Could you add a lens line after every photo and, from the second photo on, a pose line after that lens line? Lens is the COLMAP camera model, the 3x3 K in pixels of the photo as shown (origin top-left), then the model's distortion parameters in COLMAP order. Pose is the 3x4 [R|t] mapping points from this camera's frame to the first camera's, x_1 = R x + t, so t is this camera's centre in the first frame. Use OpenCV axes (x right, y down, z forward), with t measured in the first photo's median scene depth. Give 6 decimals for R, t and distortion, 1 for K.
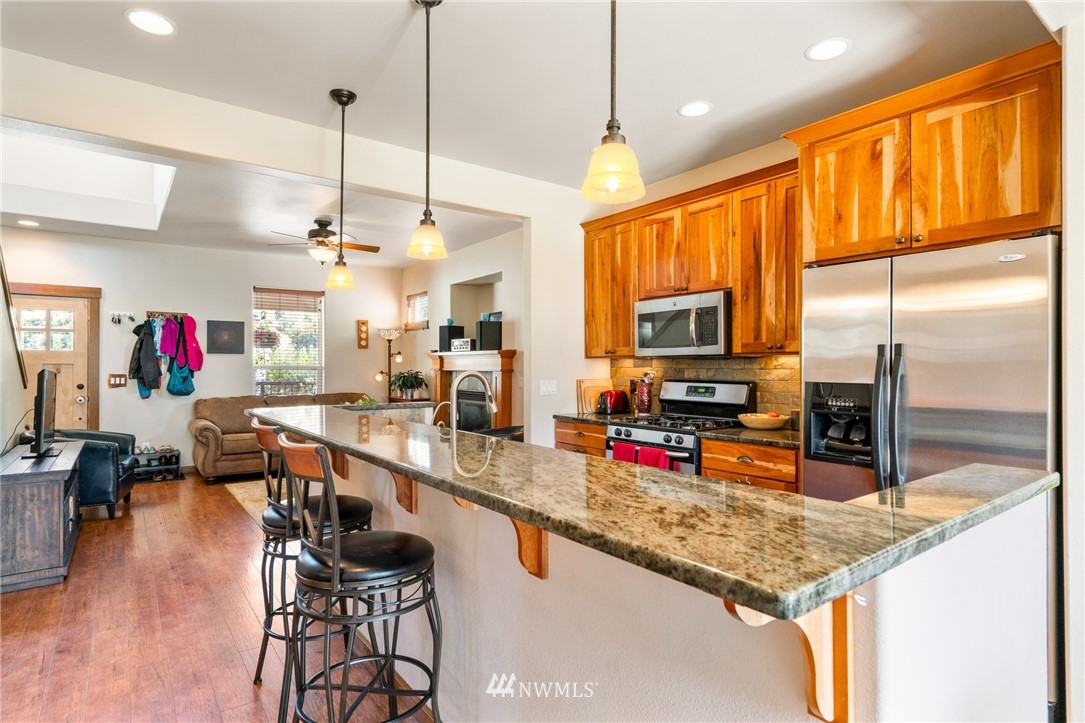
lens RADIAL K [[563.3, 0, 542.5], [0, 563.3, 361.5], [0, 0, 1]] dist [0.000900, 0.000054]
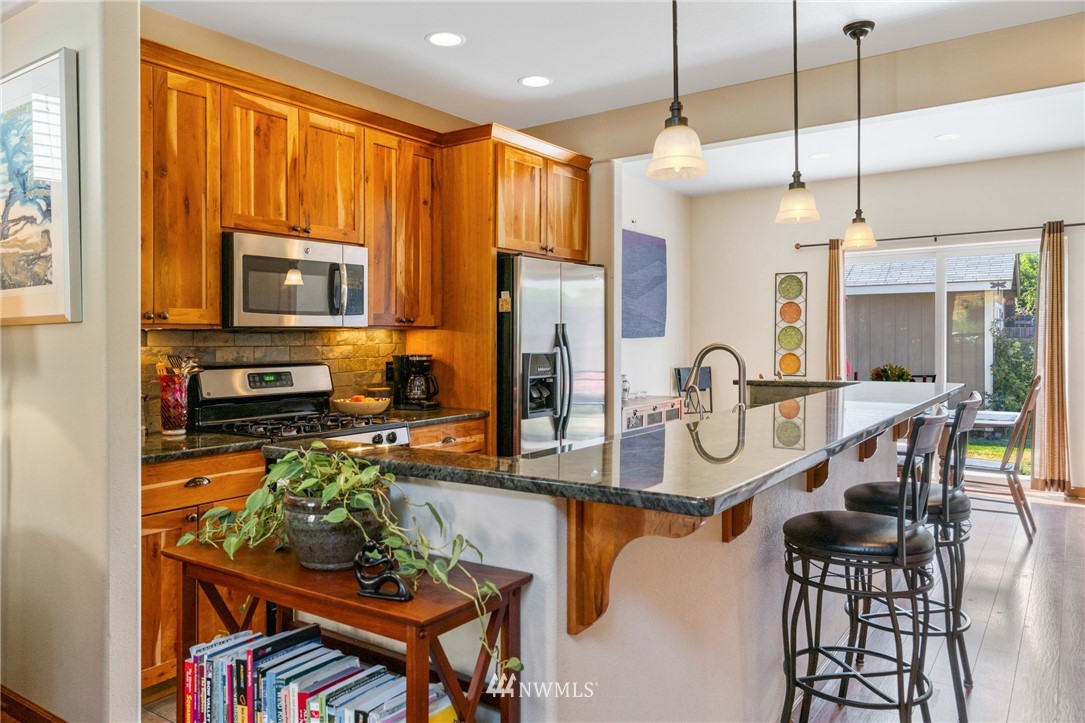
lens RADIAL K [[763.8, 0, 542.5], [0, 763.8, 361.5], [0, 0, 1]] dist [0.005380, 0.000273]
pose [[-0.314055, -0.025611, 0.949059, -0.788097], [0.002130, 0.999615, 0.027680, 0.006779], [-0.949402, 0.010715, -0.313880, 1.095148]]
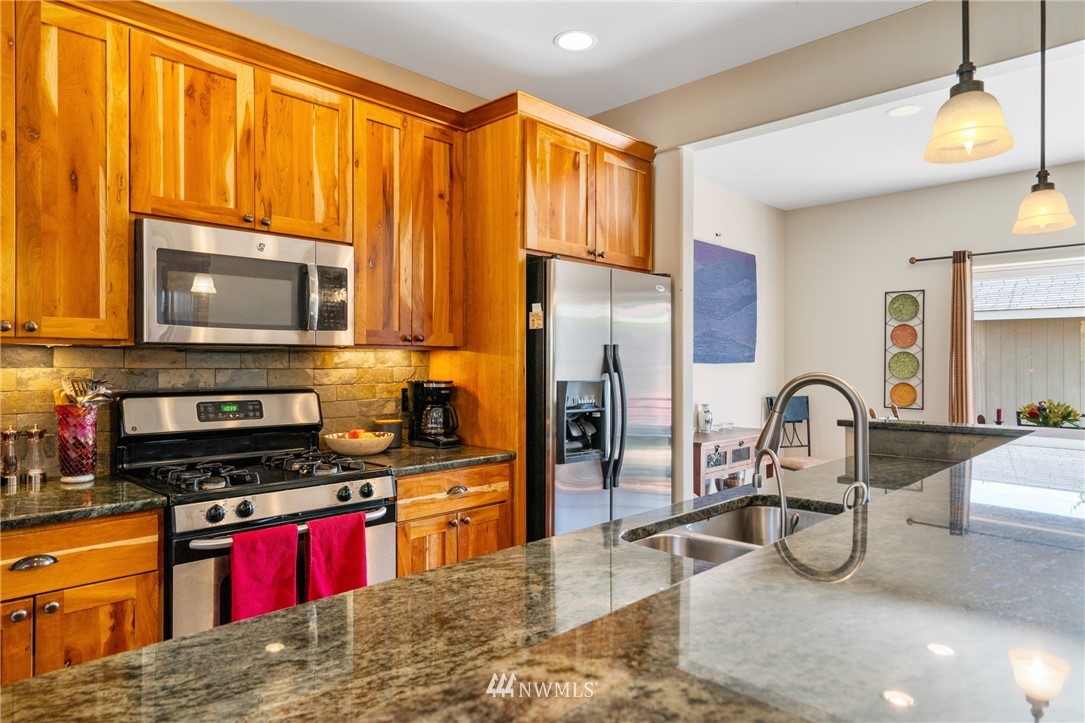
lens RADIAL K [[667.7, 0, 542.5], [0, 667.7, 361.5], [0, 0, 1]] dist [0.004458, 0.001938]
pose [[-0.155015, 0.003497, 0.987906, -0.457279], [-0.007808, 0.999958, -0.004765, 0.006731], [-0.987881, -0.008452, -0.154981, 0.893279]]
